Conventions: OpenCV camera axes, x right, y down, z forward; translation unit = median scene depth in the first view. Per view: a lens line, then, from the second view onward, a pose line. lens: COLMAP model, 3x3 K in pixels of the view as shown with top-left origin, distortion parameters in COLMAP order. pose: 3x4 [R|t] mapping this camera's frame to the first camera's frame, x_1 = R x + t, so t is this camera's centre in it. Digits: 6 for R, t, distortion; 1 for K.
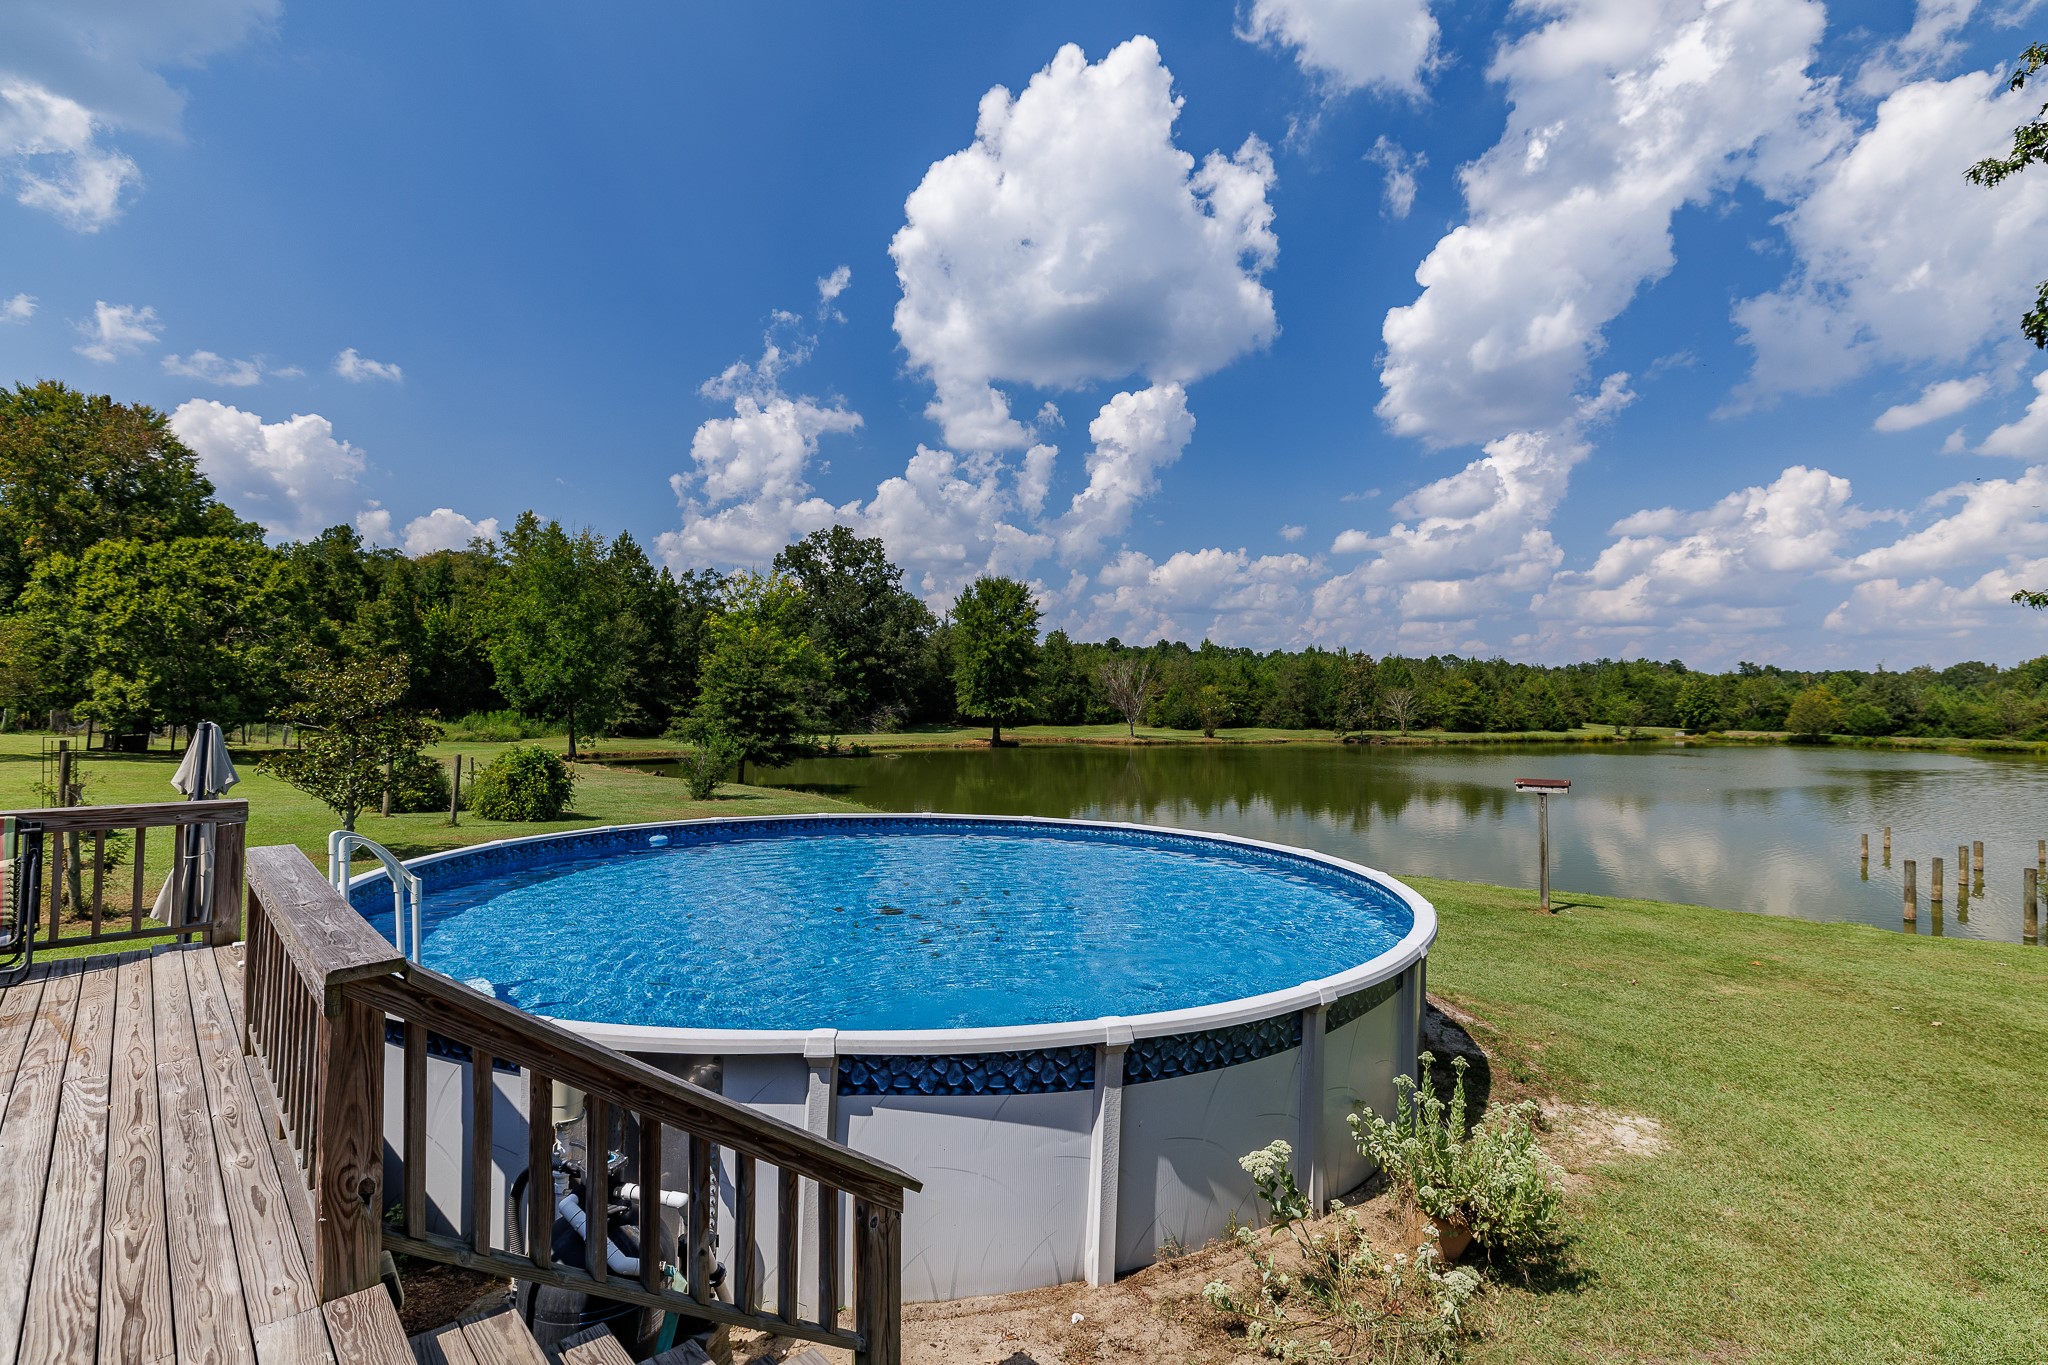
lens RADIAL K [[955.5, 0, 1024.0], [0, 955.5, 682.5], [0, 0, 1]] dist [0.001501, 0.000826]
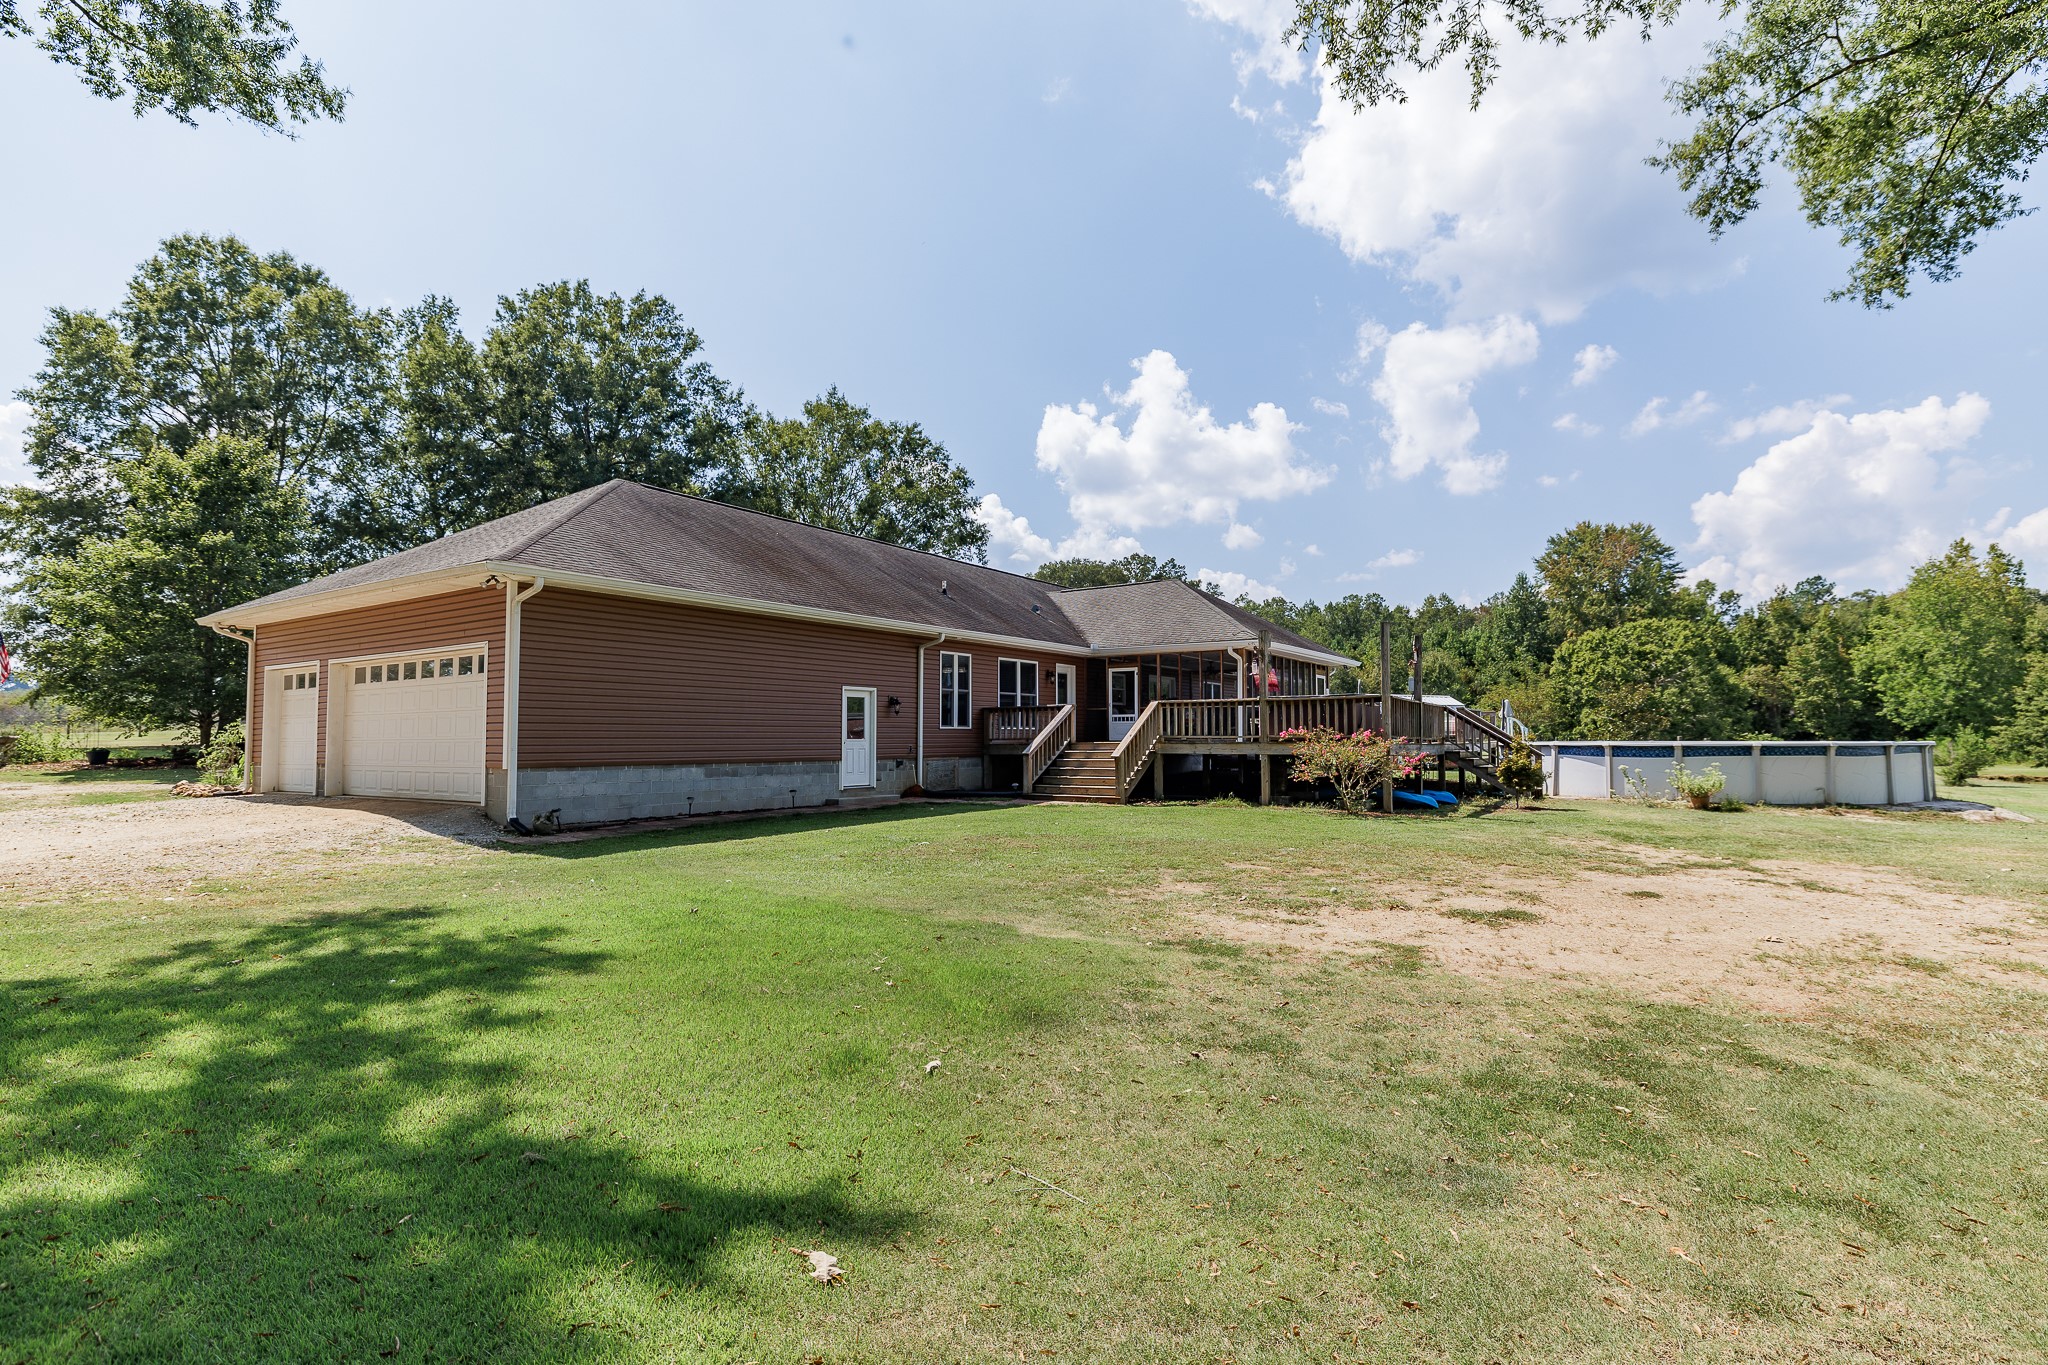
lens RADIAL K [[955.5, 0, 1024.0], [0, 955.5, 682.5], [0, 0, 1]] dist [0.001501, 0.000826]
pose [[0.206799, -0.074924, -0.975510, 0.357254], [0.023100, 0.997159, -0.071690, 0.029138], [0.978111, -0.007709, 0.207942, -0.240214]]
